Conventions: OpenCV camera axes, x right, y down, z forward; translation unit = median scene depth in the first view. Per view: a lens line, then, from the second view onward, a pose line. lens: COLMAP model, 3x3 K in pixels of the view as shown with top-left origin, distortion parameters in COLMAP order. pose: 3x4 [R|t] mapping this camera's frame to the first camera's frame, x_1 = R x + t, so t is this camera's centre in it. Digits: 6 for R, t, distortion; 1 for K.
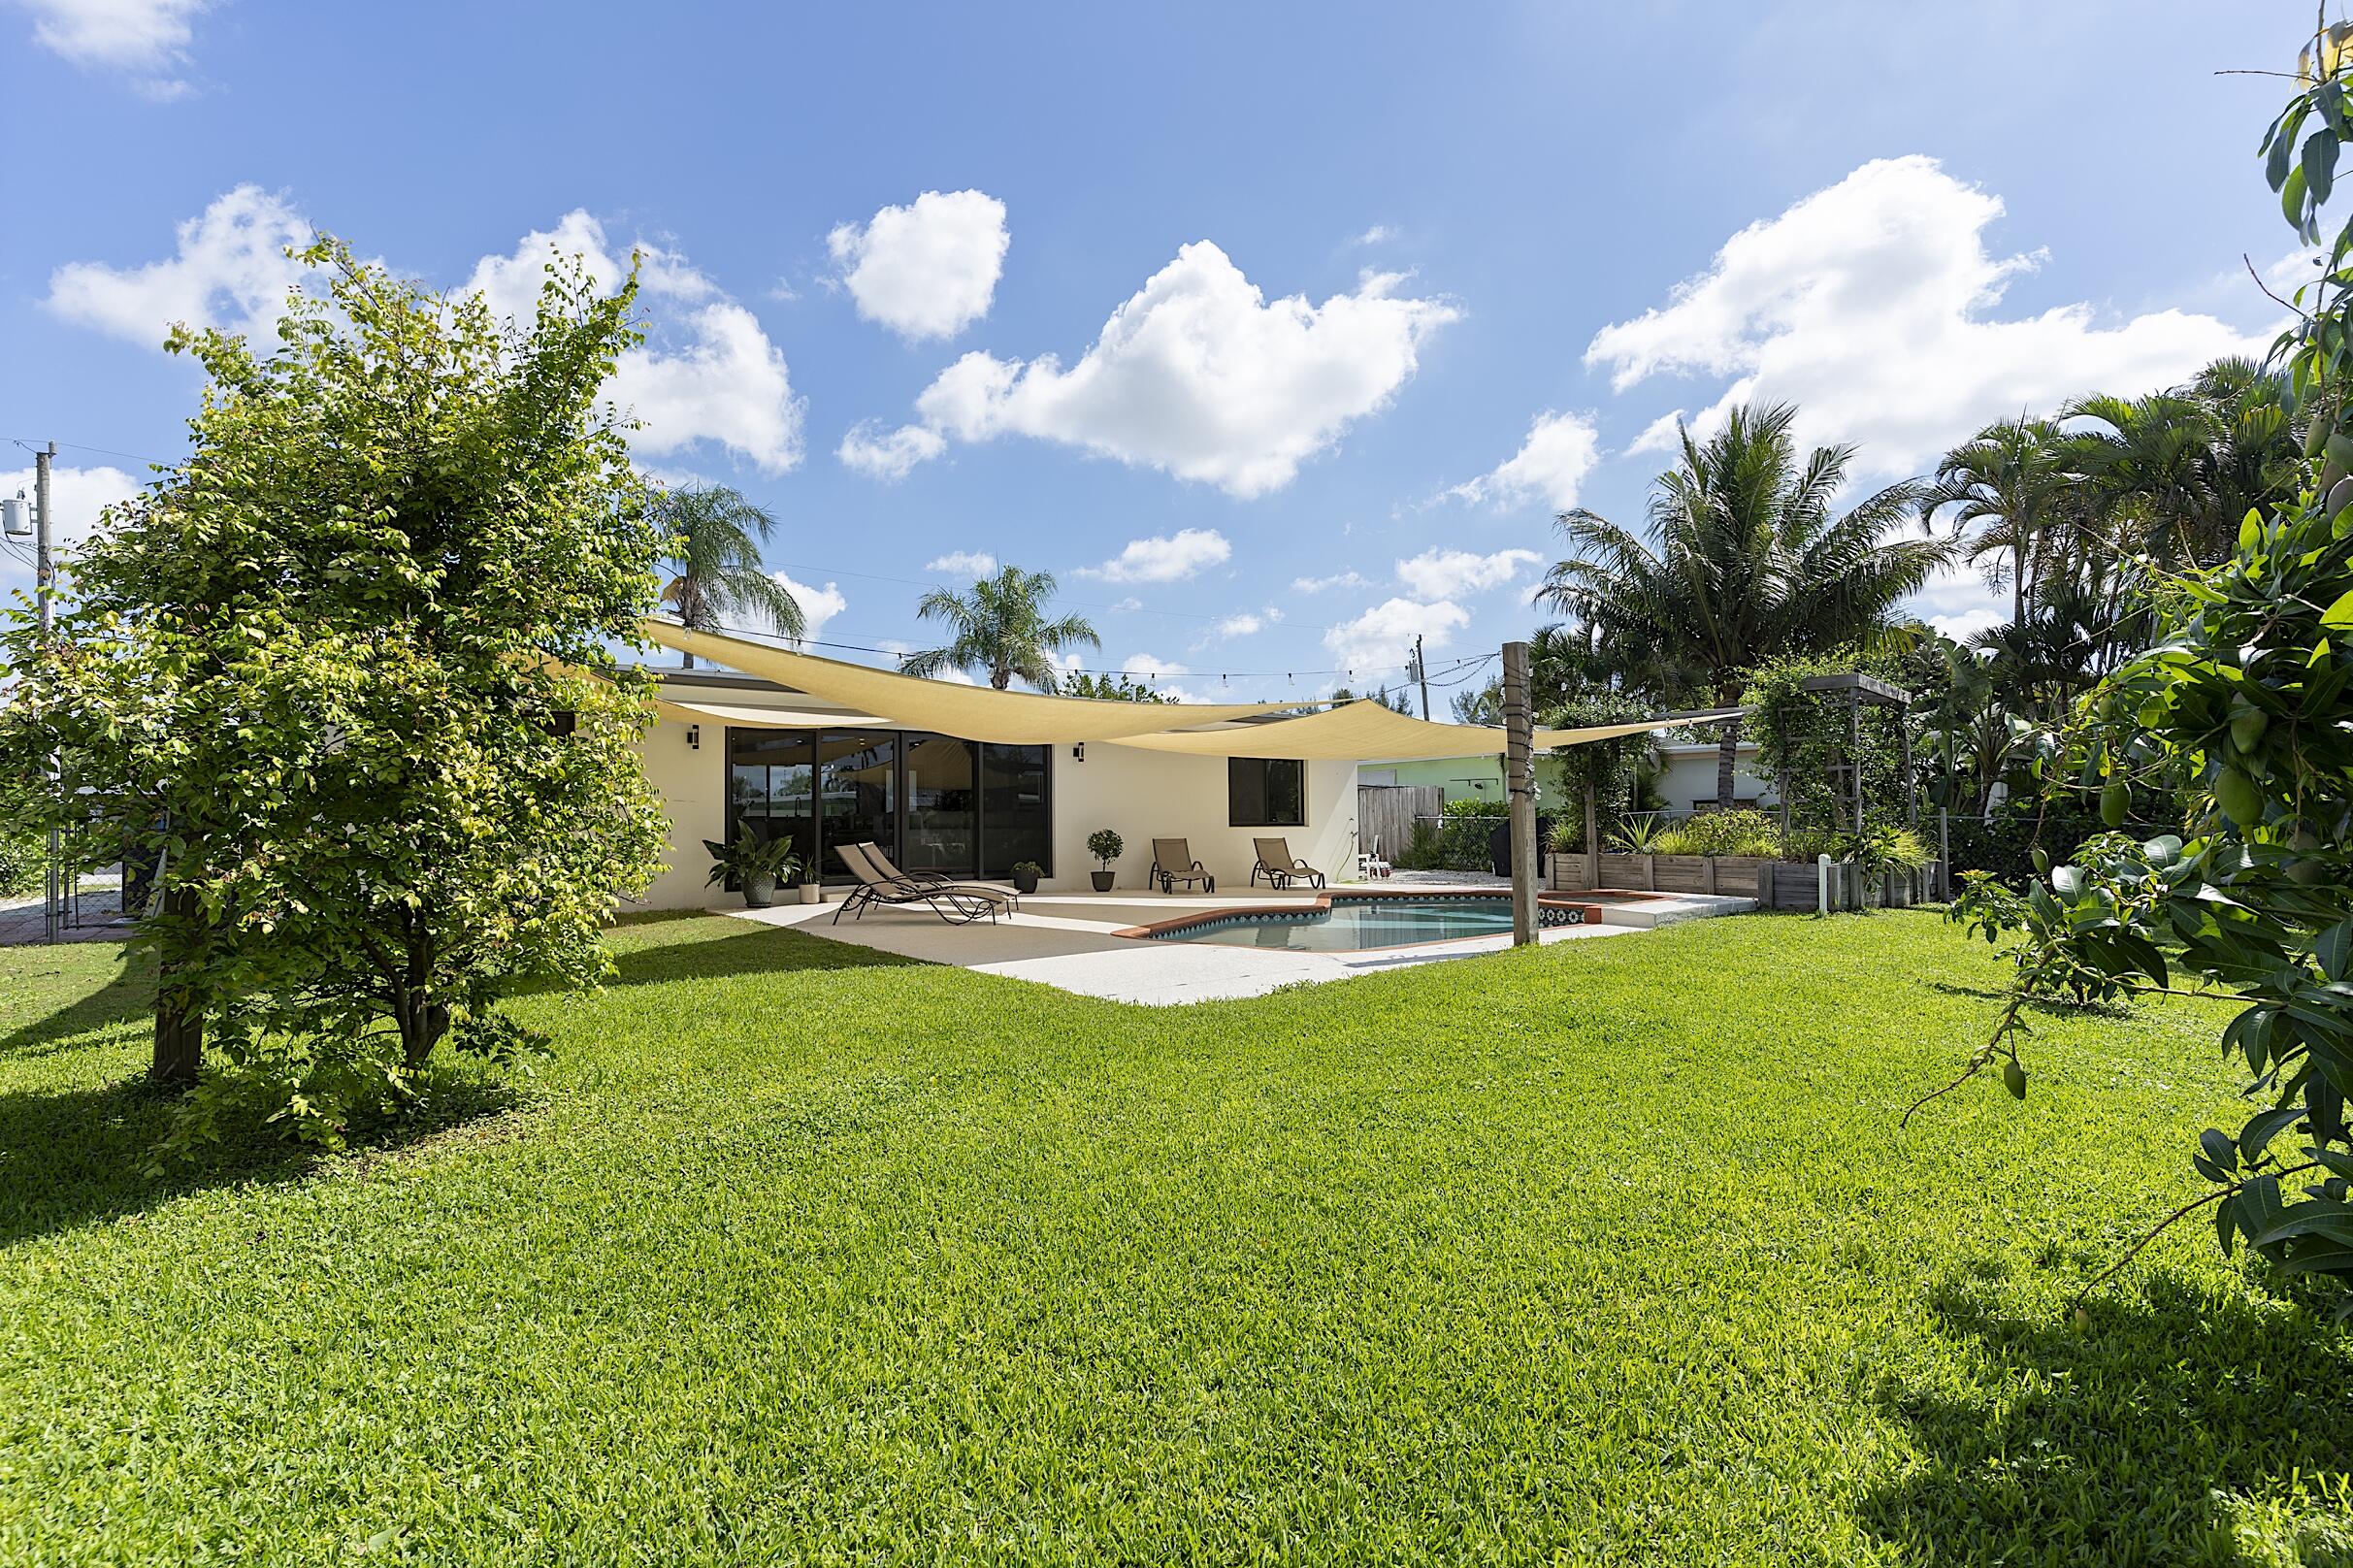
lens RADIAL K [[1143.8, 0, 1117.8], [0, 1143.8, 807.2], [0, 0, 1]] dist [-0.005606, 0.003115]
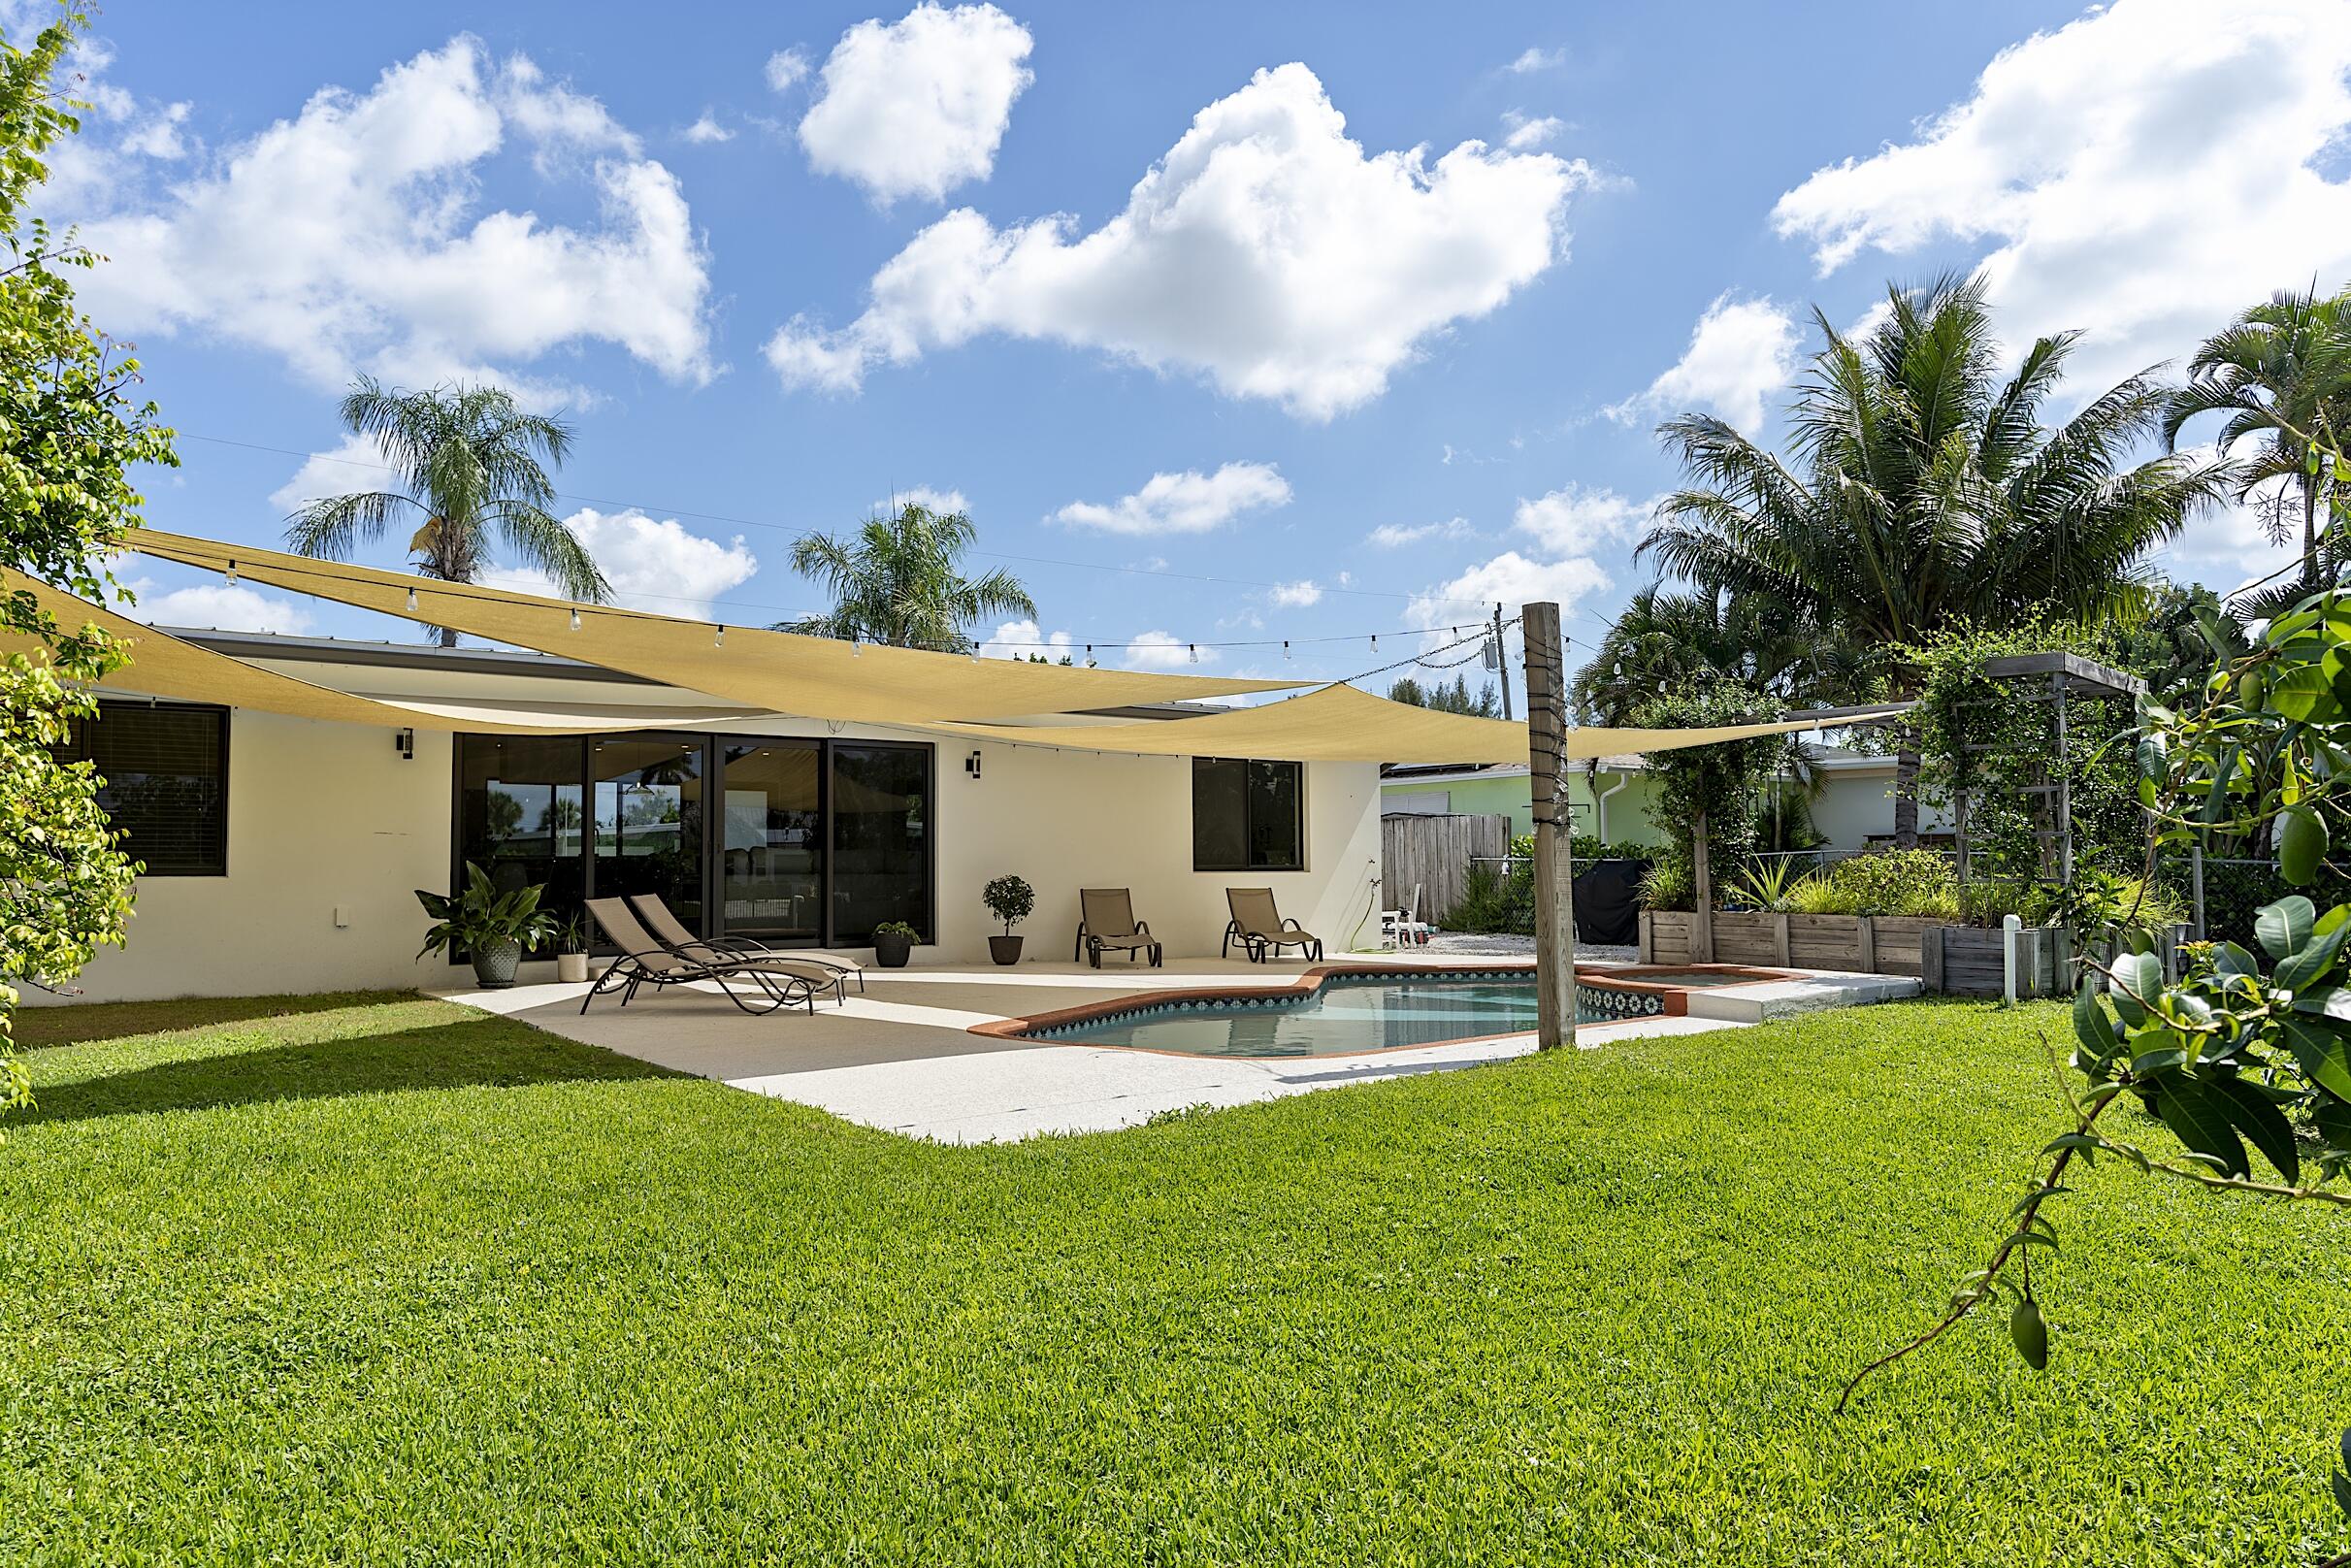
lens RADIAL K [[1547.5, 0, 1186.1], [0, 1547.5, 796.3], [0, 0, 1]] dist [0.009636, -0.007144]
pose [[0.999977, 0.002549, 0.006235, 0.090693], [-0.002366, 0.999573, -0.029132, -0.001329], [-0.006306, 0.029117, 0.999556, 0.055517]]
